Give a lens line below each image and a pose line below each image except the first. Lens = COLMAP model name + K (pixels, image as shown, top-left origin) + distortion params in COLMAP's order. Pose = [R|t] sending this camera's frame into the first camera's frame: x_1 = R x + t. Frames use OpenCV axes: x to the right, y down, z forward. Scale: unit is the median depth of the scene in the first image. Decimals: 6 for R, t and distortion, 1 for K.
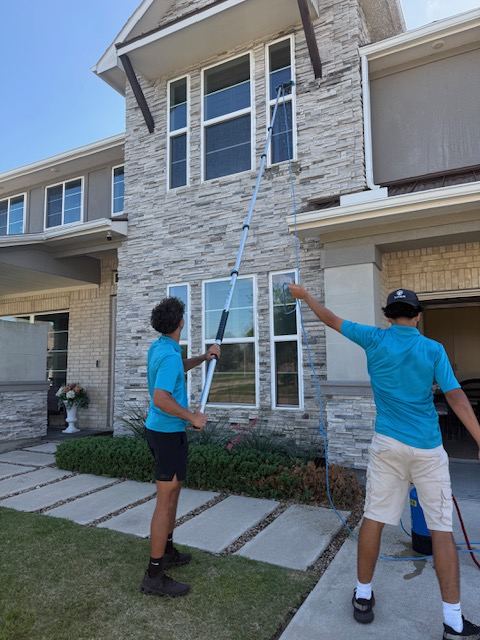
lens RADIAL K [[442.9, 0, 240.0], [0, 442.9, 320.0], [0, 0, 1]] dist [0.172282, -0.368065]
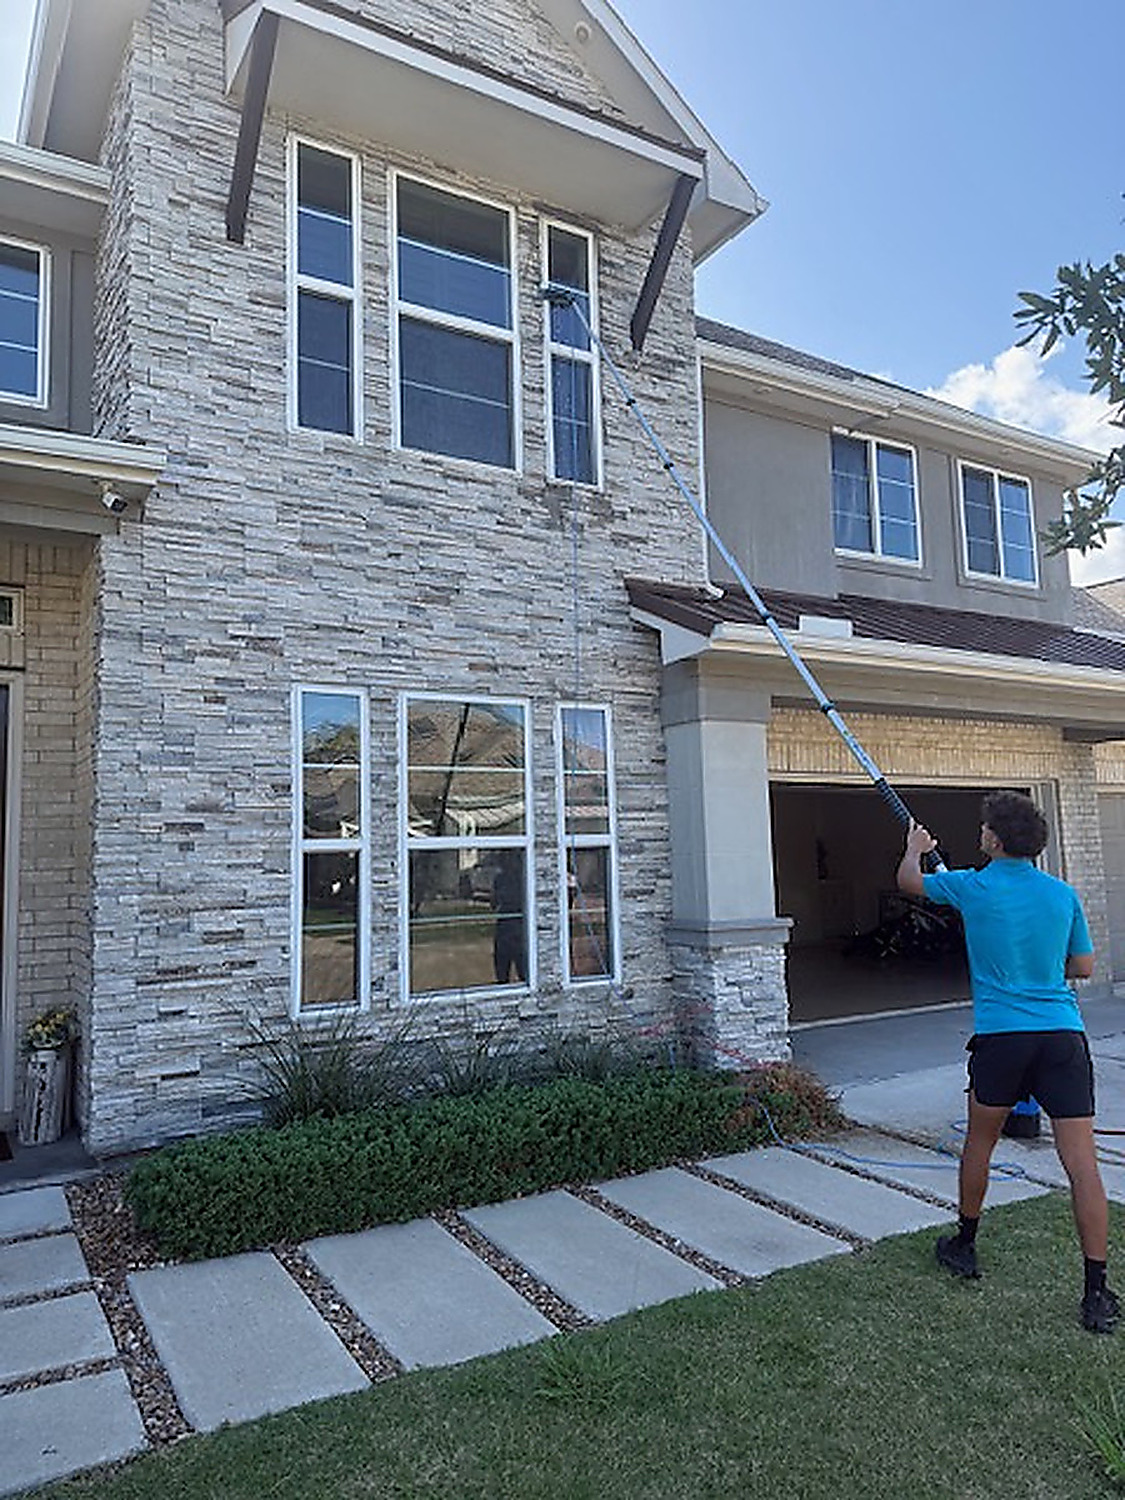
lens RADIAL K [[1038.1, 0, 562.5], [0, 1038.1, 750.0], [0, 0, 1]] dist [0.172282, -0.368065]
pose [[0.512371, 0.088765, 0.854164, -0.843190], [-0.071860, 0.995587, -0.060357, 0.011486], [-0.855752, -0.030456, 0.516488, 0.397622]]
